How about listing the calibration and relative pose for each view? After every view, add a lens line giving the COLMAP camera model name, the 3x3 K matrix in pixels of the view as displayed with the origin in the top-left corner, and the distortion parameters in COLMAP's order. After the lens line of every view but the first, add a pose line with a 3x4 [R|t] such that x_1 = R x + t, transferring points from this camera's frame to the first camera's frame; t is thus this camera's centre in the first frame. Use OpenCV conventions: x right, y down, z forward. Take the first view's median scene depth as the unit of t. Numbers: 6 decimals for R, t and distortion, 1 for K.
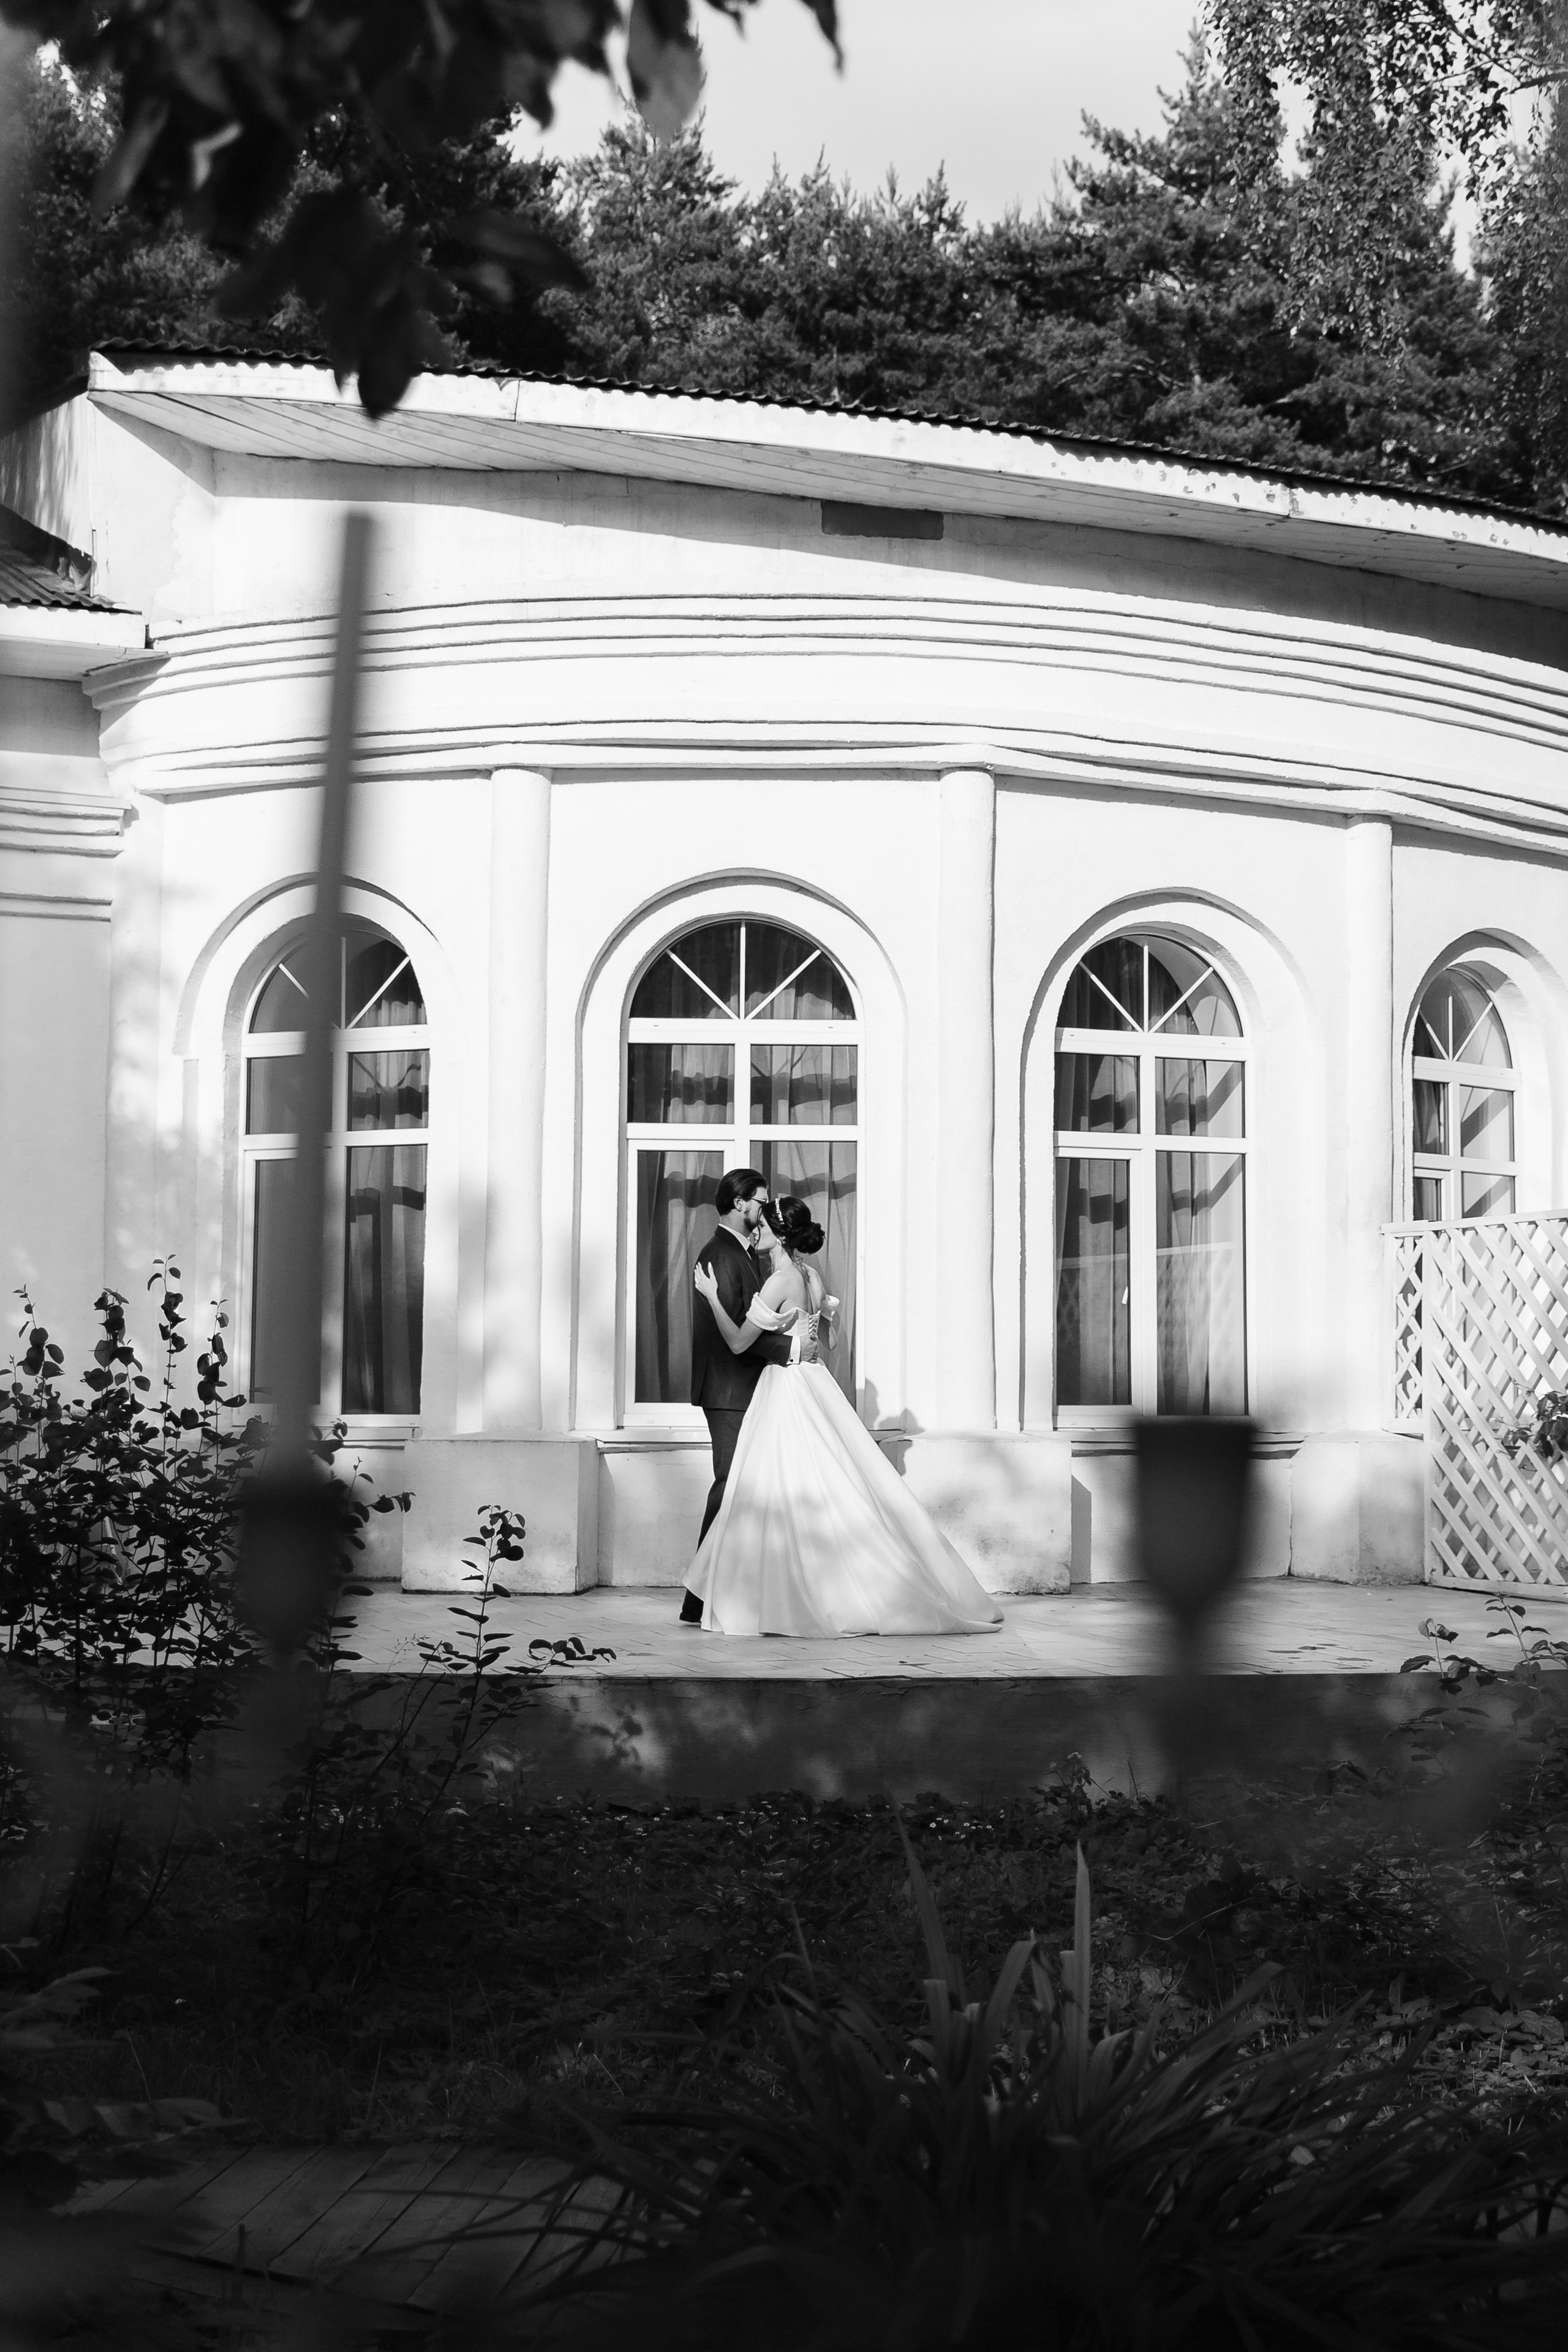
lens RADIAL K [[2945.2, 0, 862.1], [0, 2945.2, 1136.2], [0, 0, 1]] dist [0.003696, -0.019510]
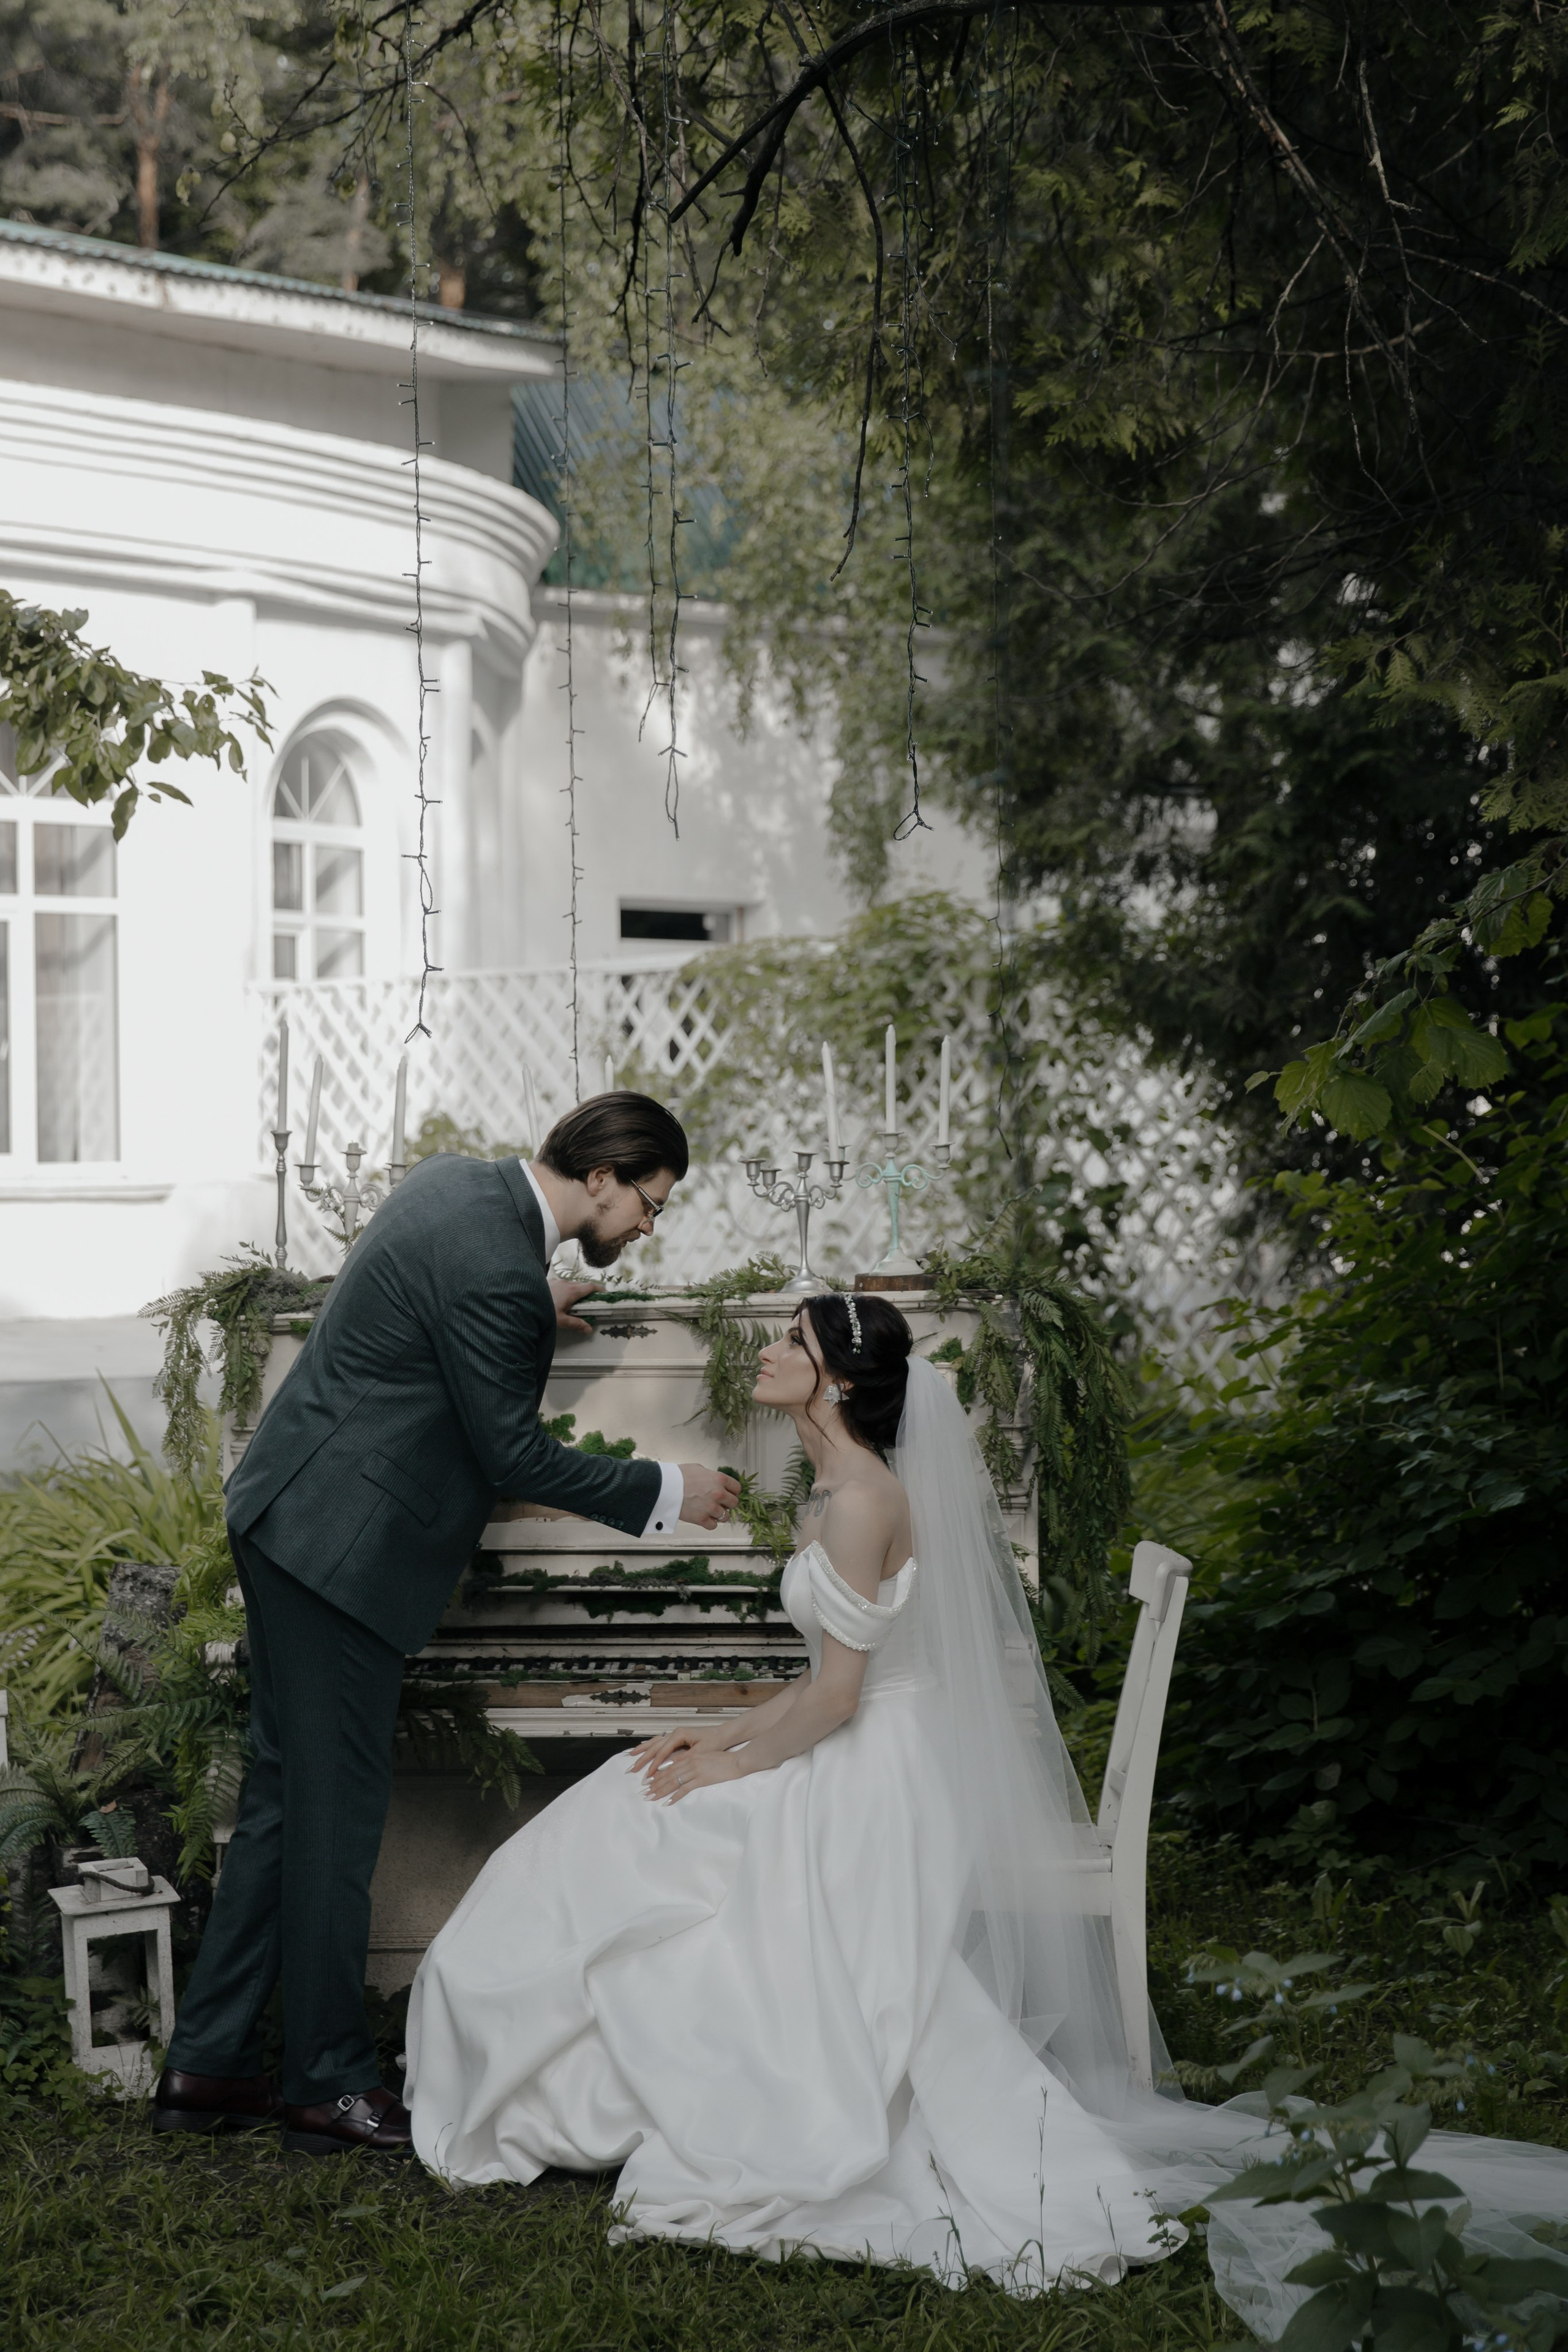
lens RADIAL K [[4123.6, 0, 777.1], [0, 4123.6, 1121.0], [0, 0, 1]] dist [0.125682, 0.137809]
pose [[0.944177, -0.012851, 0.329189, -0.139365], [-0.015169, 0.996483, 0.082406, -0.047265], [-0.329091, -0.082800, 0.940661, -0.489276]]
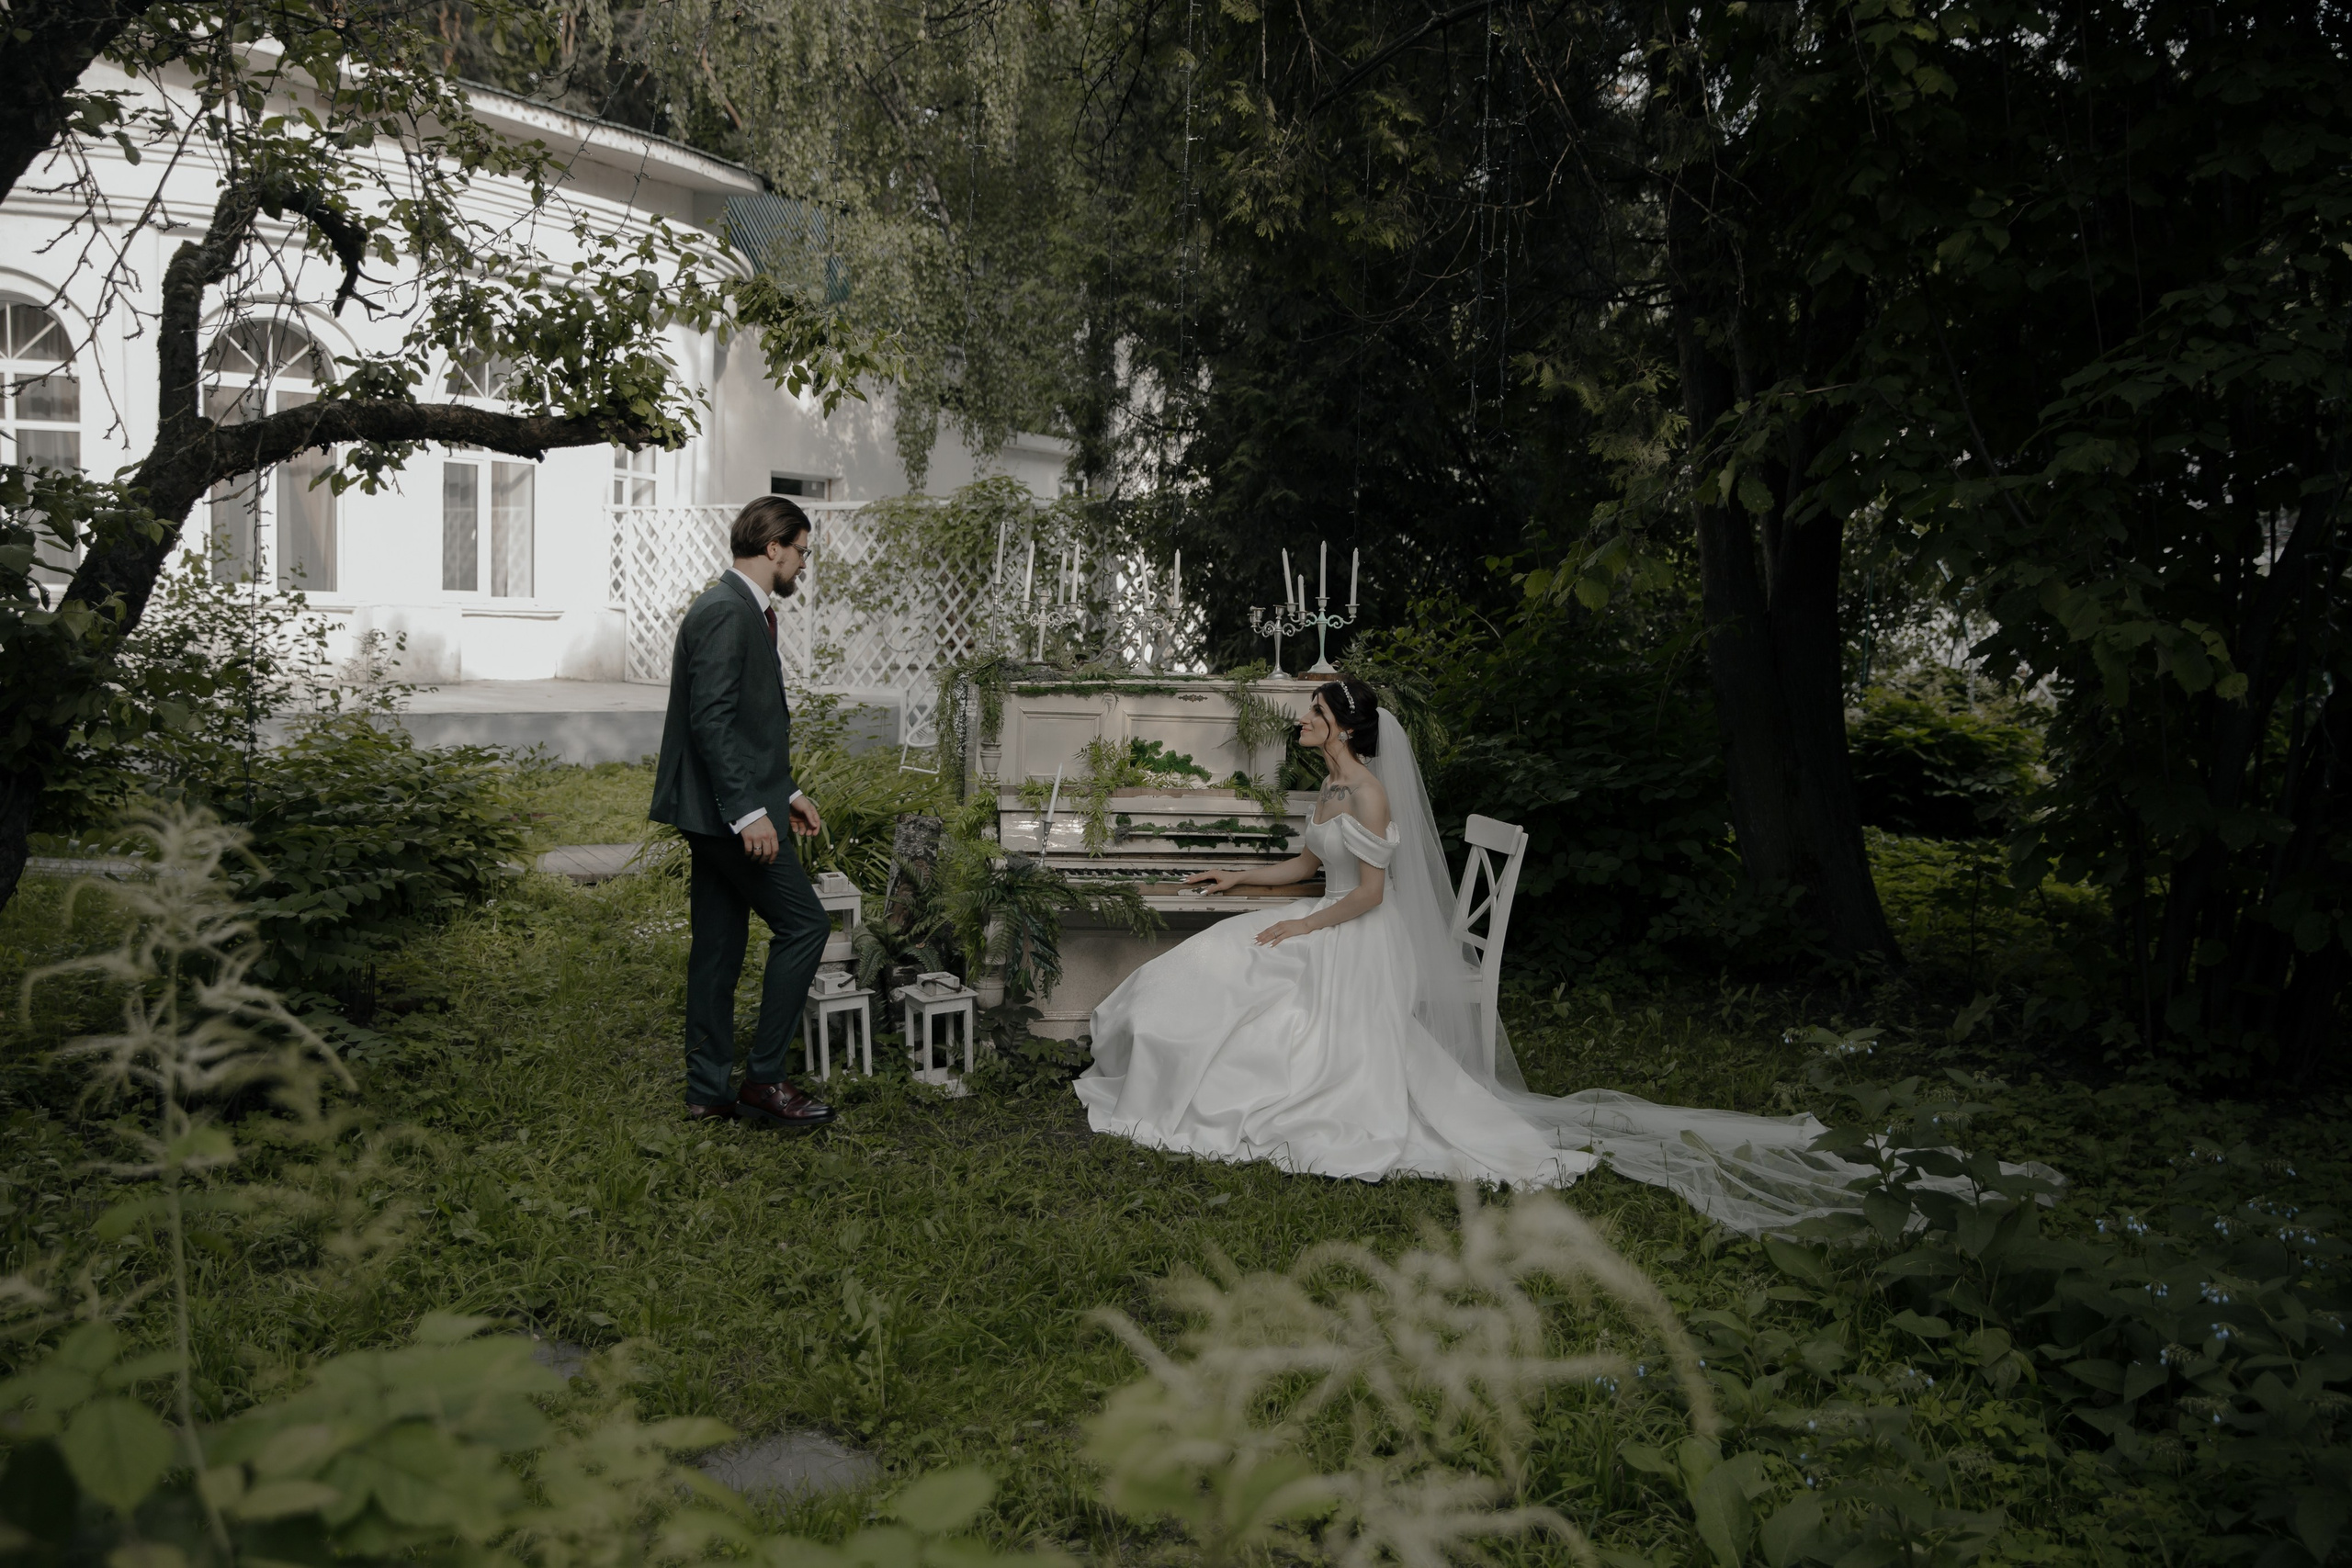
lens RADIAL K [[2034.5, 0, 1178.2], [0, 2034.5, 805.3], [0, 0, 1]] dist [-0.080995, 0.165069]
pose [[0.840092, -0.026472, 0.541797, -0.252674], [-0.078235, 0.982453, 0.169310, -0.033563], [-0.536772, -0.184624, 0.823280, -0.392750]]
